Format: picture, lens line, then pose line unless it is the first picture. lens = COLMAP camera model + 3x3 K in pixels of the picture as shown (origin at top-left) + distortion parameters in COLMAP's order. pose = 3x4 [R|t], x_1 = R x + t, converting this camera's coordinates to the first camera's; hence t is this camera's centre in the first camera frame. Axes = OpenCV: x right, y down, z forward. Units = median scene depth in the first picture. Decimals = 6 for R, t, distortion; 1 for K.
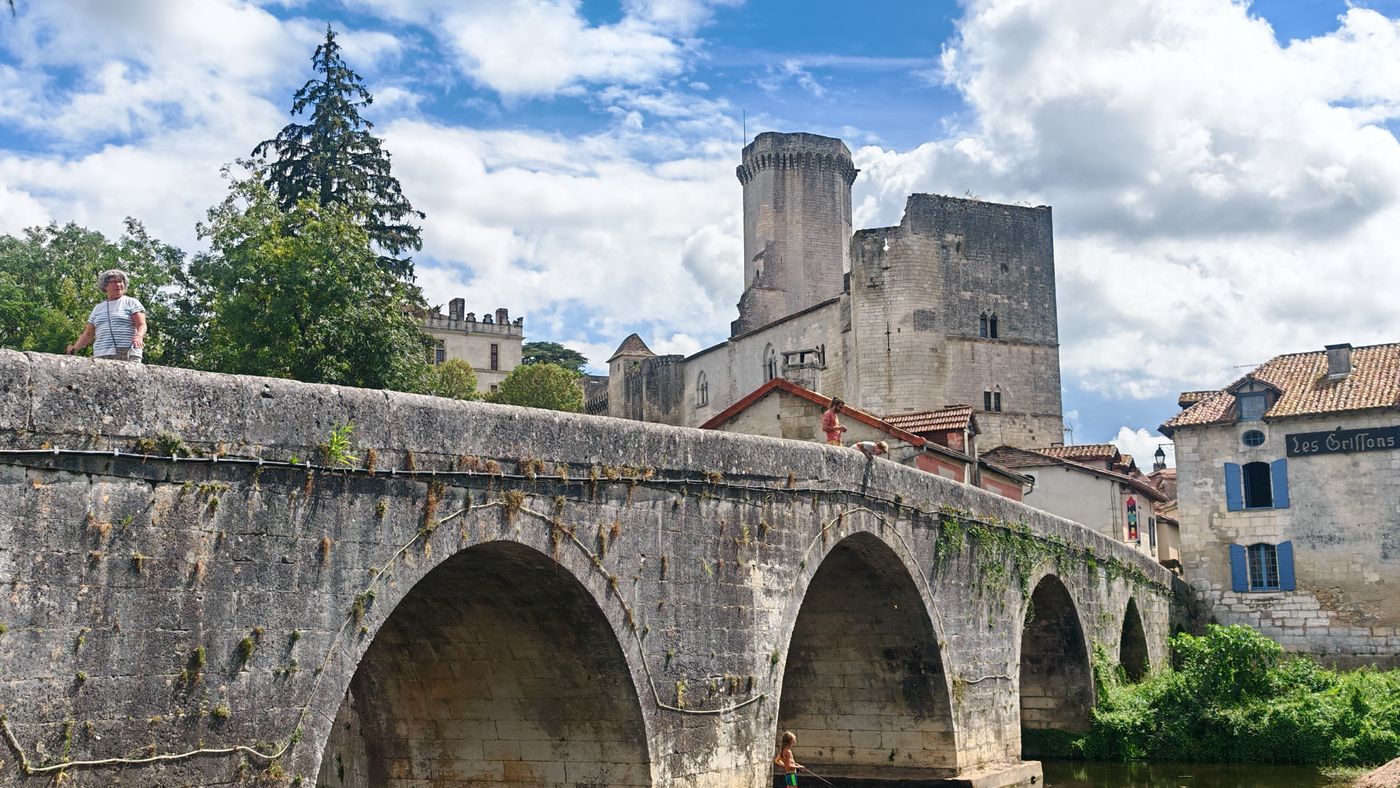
lens RADIAL K [[1494.2, 0, 700.0], [0, 1494.2, 394.0], [0, 0, 1]] dist [0.165143, 0.000471]
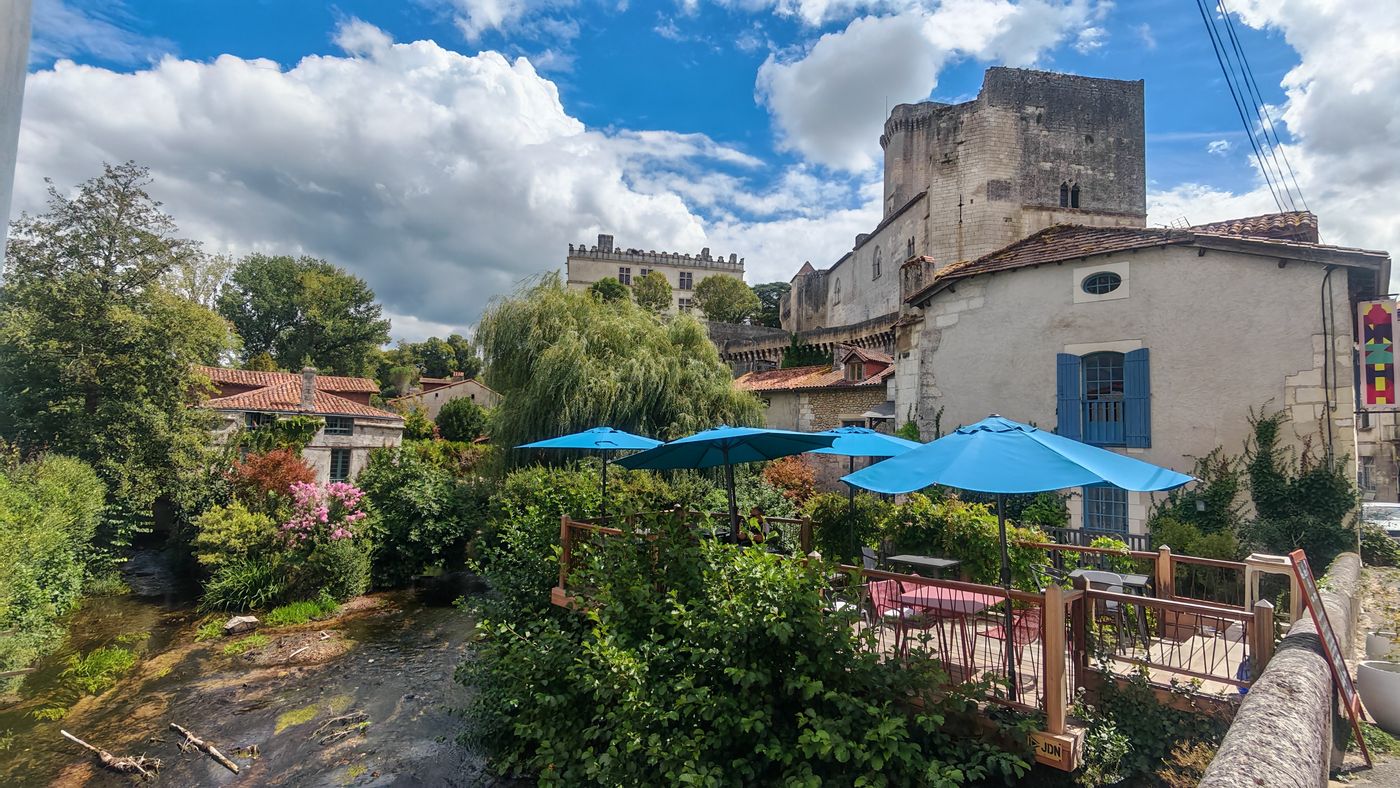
lens RADIAL K [[685.7, 0, 700.0], [0, 685.7, 394.0], [0, 0, 1]] dist [0.000681, 0.000444]
pose [[0.948718, 0.020218, -0.315477, 0.201168], [0.006491, 0.996496, 0.083383, 0.091015], [0.316057, -0.081155, 0.945263, 0.914978]]
